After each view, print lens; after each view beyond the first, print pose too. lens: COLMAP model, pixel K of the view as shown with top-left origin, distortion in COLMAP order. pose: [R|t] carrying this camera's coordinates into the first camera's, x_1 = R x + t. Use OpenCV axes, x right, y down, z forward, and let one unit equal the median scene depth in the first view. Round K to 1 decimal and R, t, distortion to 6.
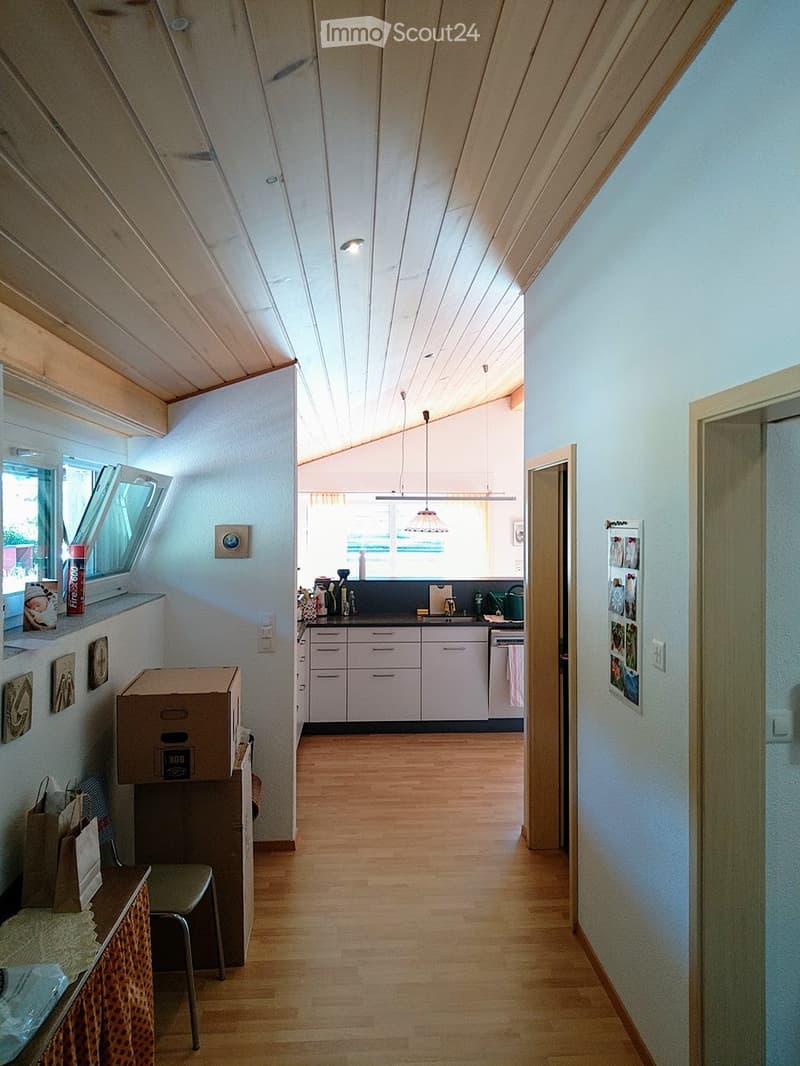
lens RADIAL K [[789.4, 0, 400.0], [0, 789.4, 533.0], [0, 0, 1]] dist [0.008650, 0.004681]
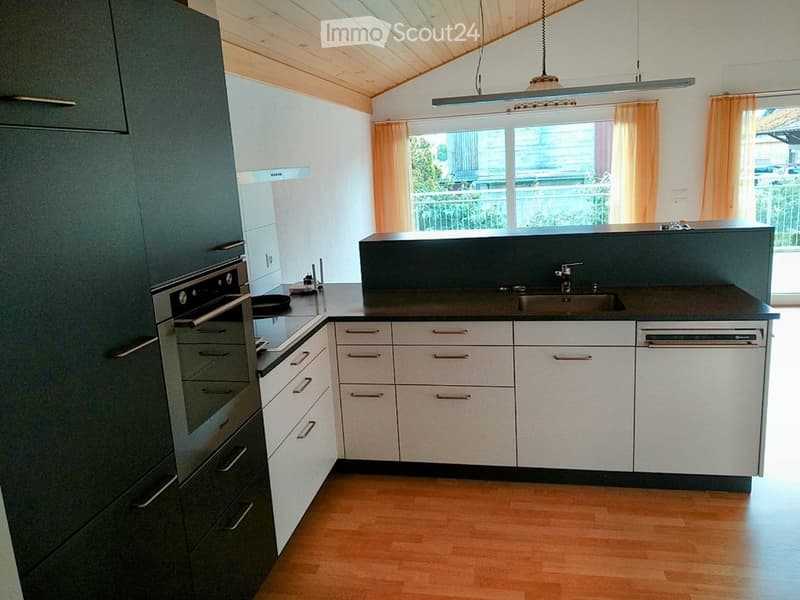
lens RADIAL K [[592.4, 0, 398.6], [0, 592.4, 280.8], [0, 0, 1]] dist [0.008650, 0.004681]
pose [[0.966365, -0.005957, -0.257105, 0.058205], [0.053283, 0.982677, 0.177500, 0.006903], [0.251594, -0.185229, 0.949942, 0.567326]]
